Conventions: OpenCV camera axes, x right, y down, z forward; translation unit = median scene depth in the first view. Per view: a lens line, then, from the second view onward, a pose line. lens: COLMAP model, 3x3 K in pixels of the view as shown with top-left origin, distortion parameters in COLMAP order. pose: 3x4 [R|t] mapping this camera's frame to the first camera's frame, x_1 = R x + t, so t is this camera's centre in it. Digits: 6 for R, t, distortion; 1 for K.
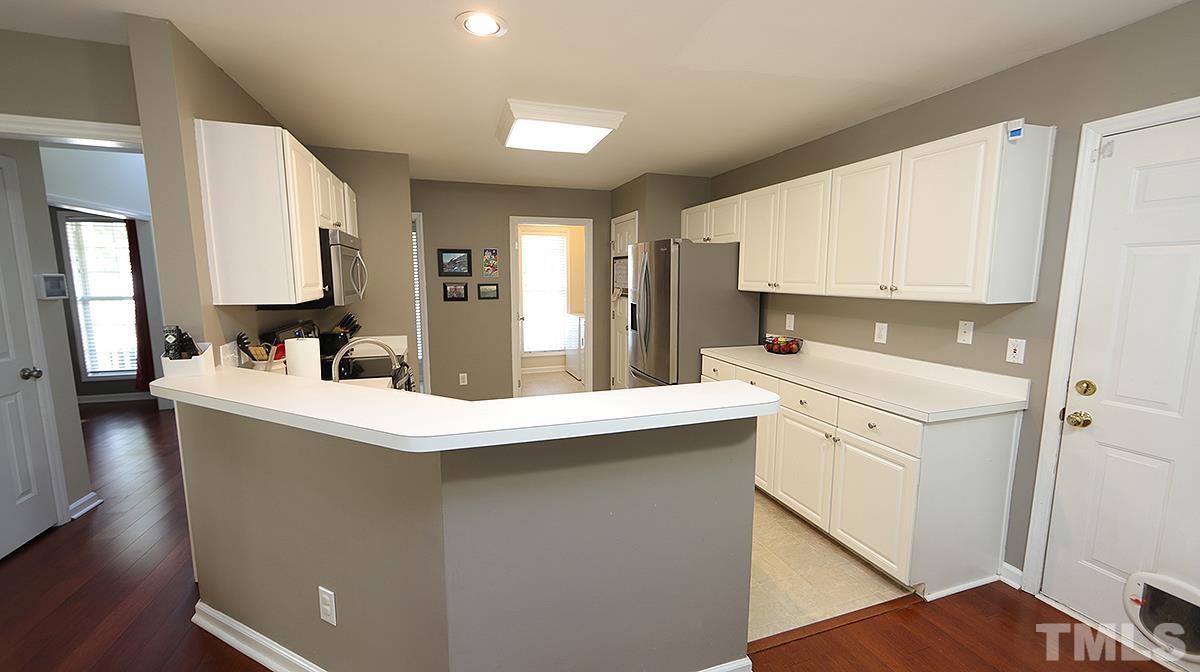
lens RADIAL K [[468.8, 0, 603.3], [0, 468.8, 338.6], [0, 0, 1]] dist [0.000589, 0.000177]
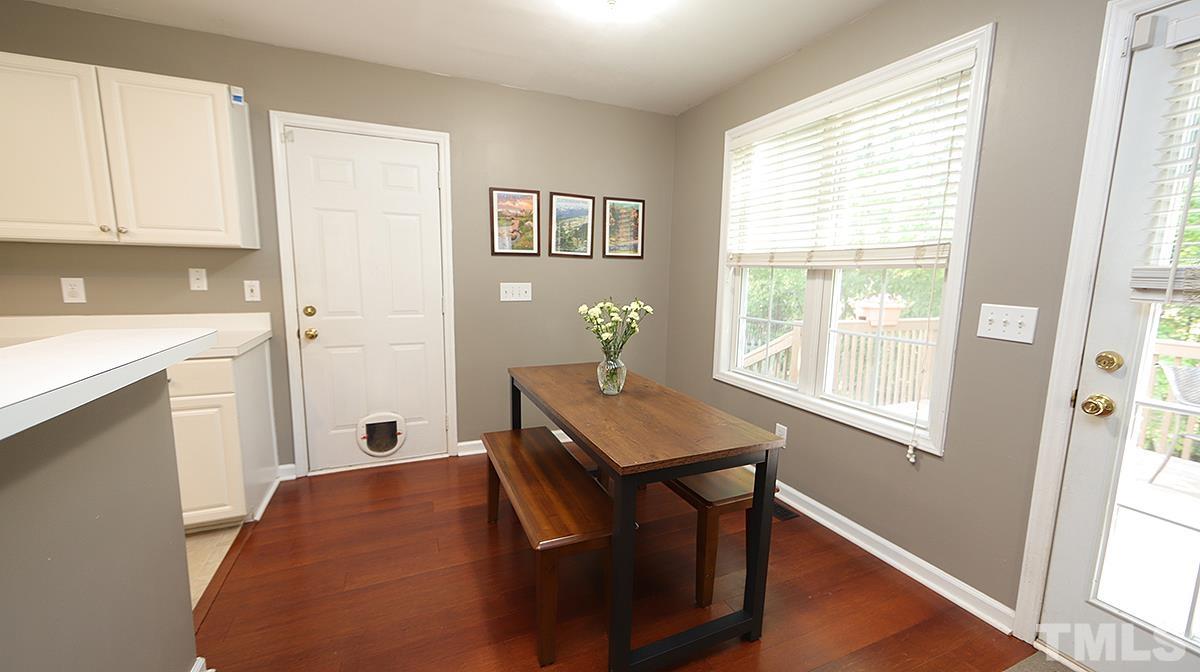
lens RADIAL K [[468.8, 0, 603.3], [0, 468.8, 338.6], [0, 0, 1]] dist [0.000589, 0.000177]
pose [[-0.087939, -0.144810, 0.985544, -0.391603], [0.110086, 0.981904, 0.154098, 0.061059], [-0.990024, 0.122046, -0.070406, 0.226419]]
